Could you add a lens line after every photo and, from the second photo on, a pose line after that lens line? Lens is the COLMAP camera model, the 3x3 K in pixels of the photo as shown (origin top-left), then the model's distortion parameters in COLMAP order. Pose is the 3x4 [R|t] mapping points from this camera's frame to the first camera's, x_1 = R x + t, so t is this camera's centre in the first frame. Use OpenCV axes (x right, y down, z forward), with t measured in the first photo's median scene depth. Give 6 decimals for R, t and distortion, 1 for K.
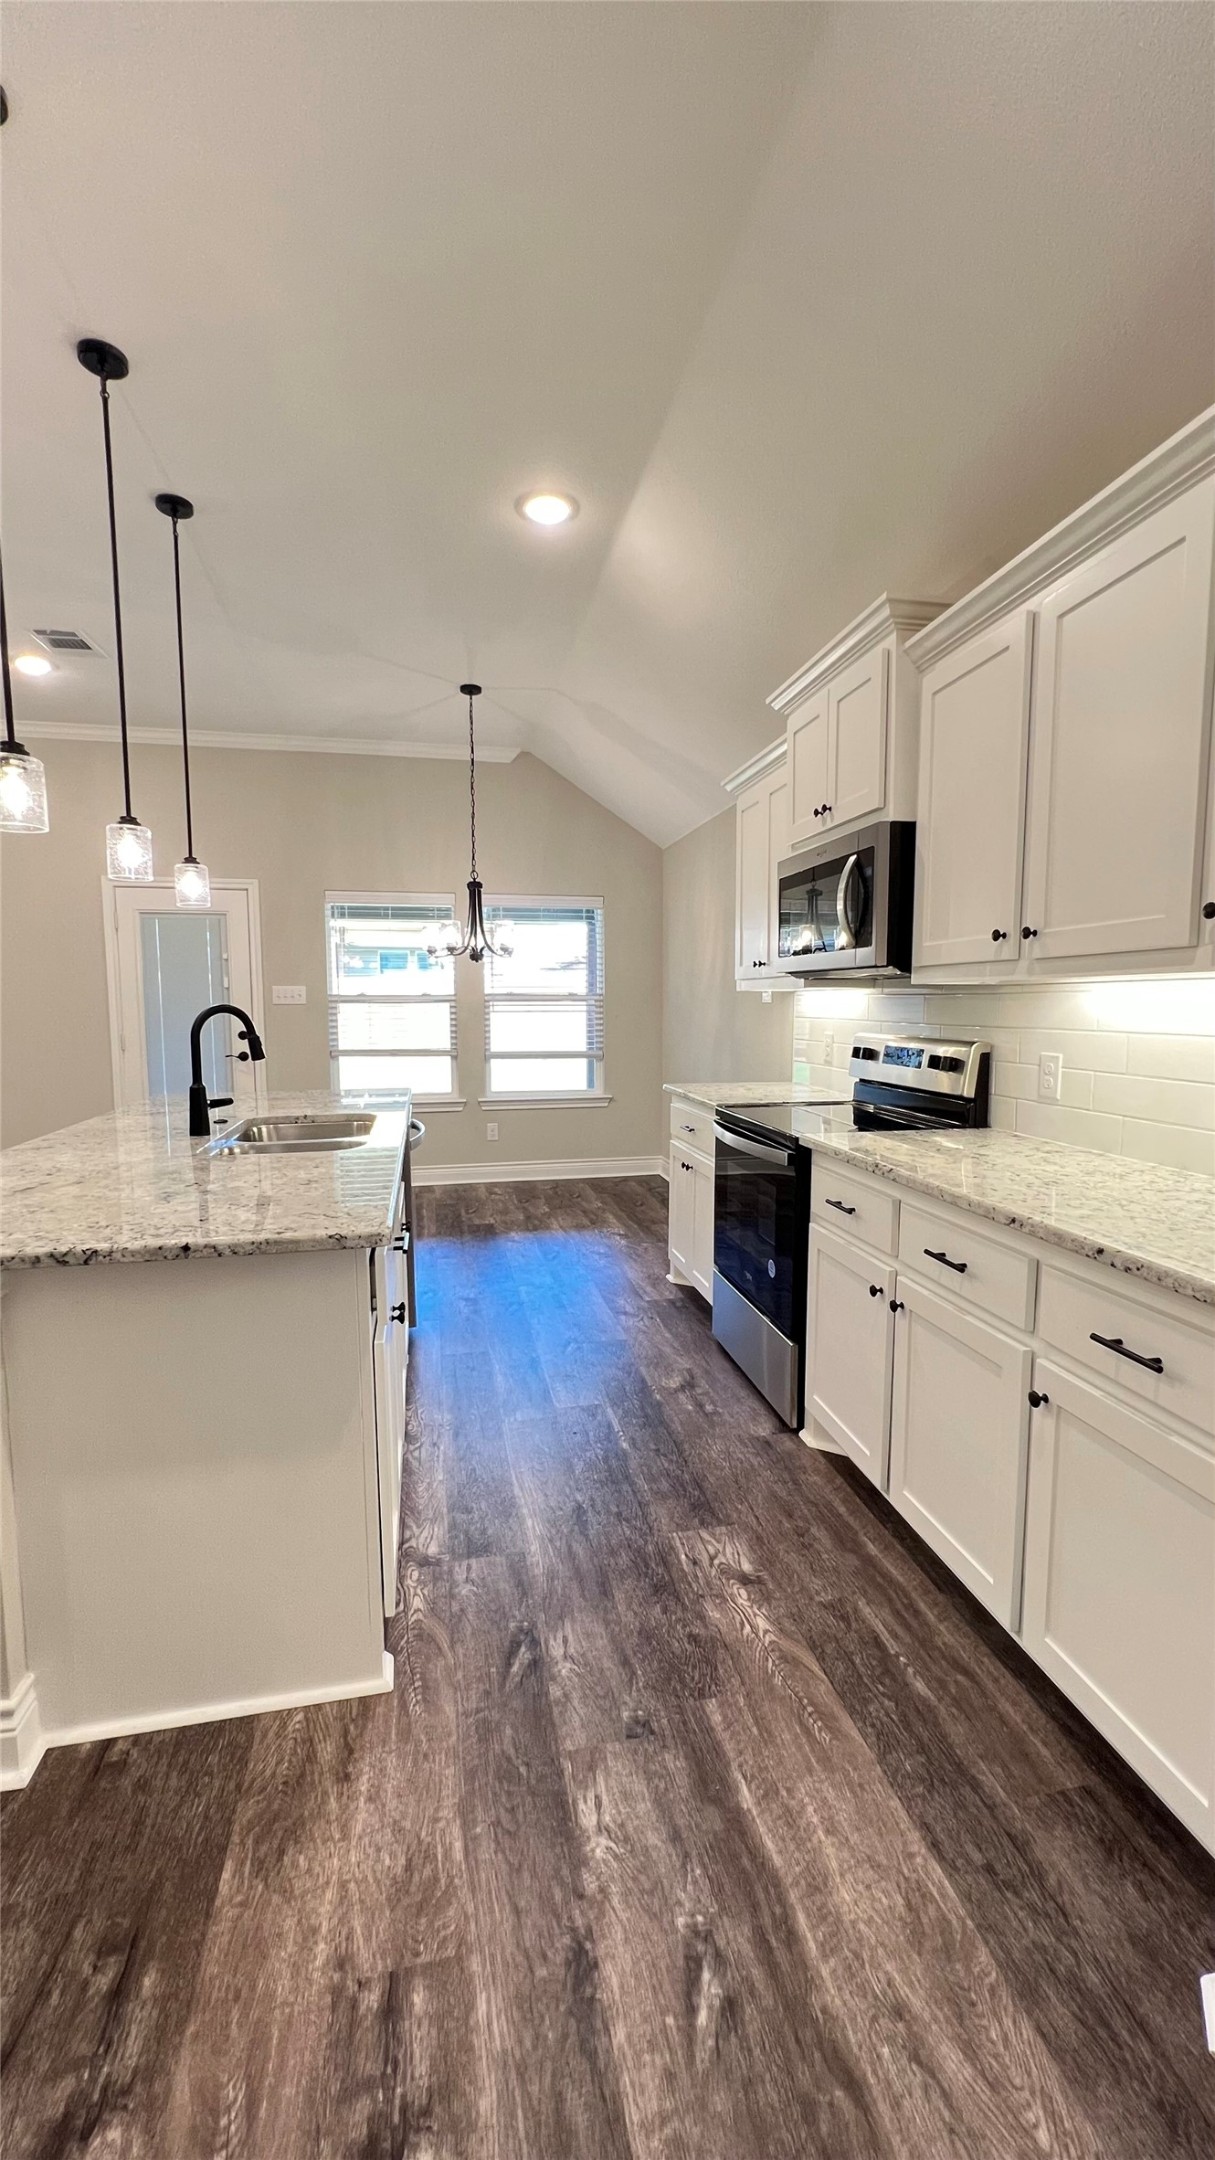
lens RADIAL K [[867.1, 0, 608.7], [0, 867.1, 1081.1], [0, 0, 1]] dist [-0.000237, 0.000662]
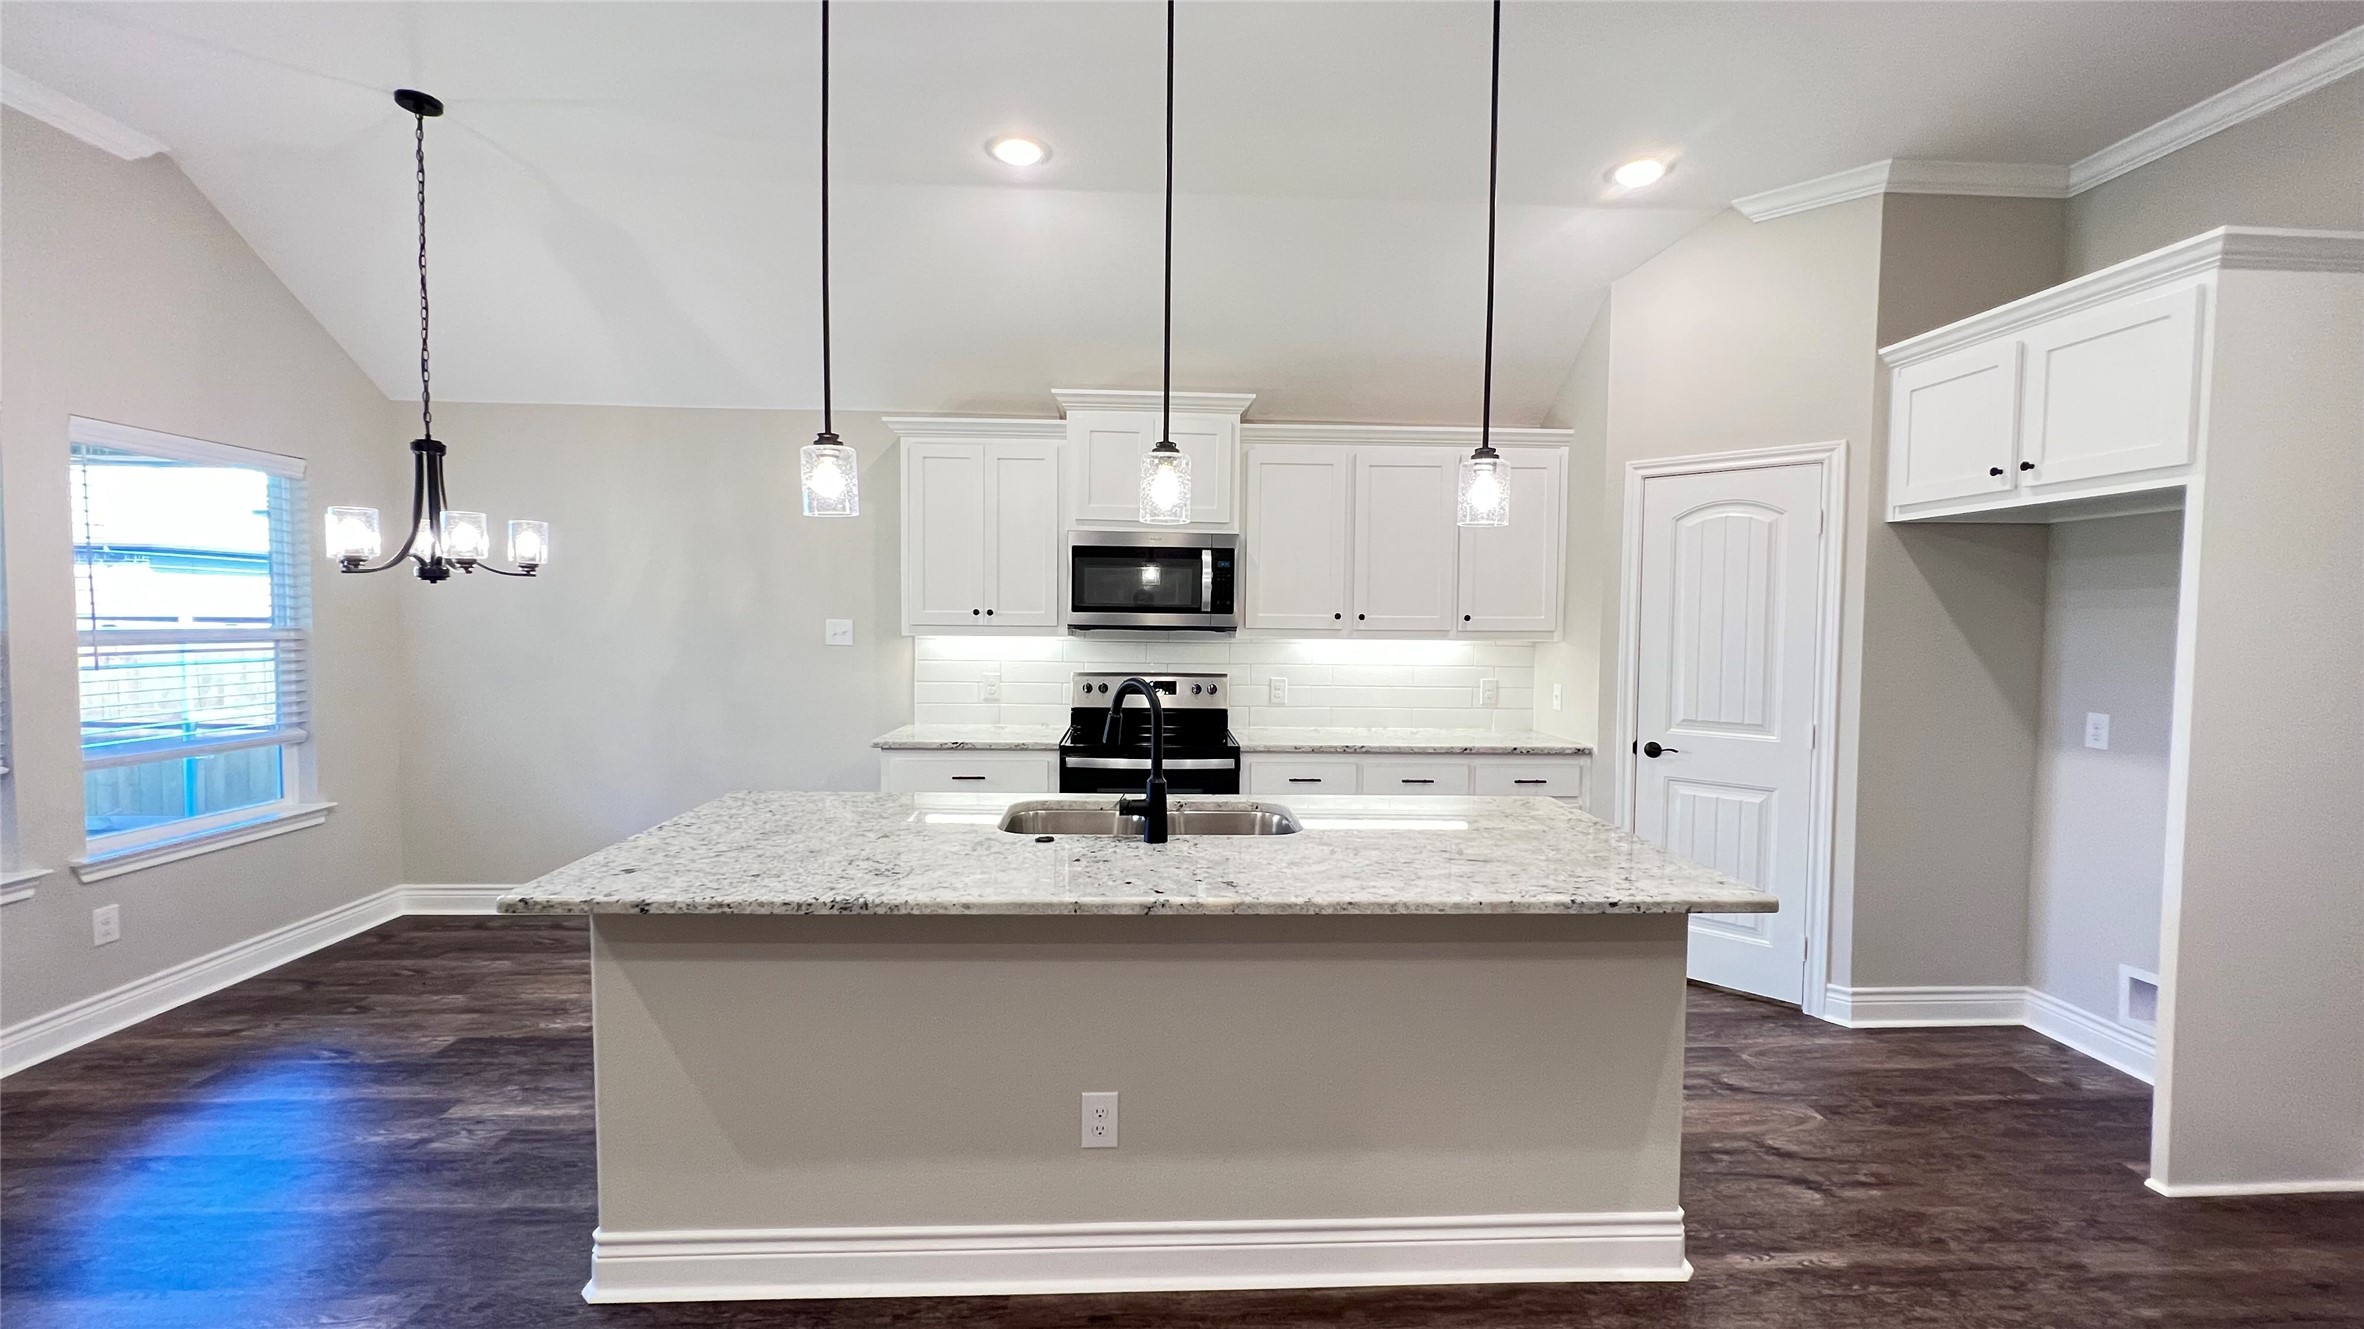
lens RADIAL K [[949.0, 0, 1182.6], [0, 949.0, 664.1], [0, 0, 1]] dist [-0.000237, 0.000662]
pose [[0.158299, -0.043061, 0.986452, -1.962735], [0.079161, 0.996386, 0.030792, -0.186625], [-0.984213, 0.073215, 0.161135, 1.214223]]
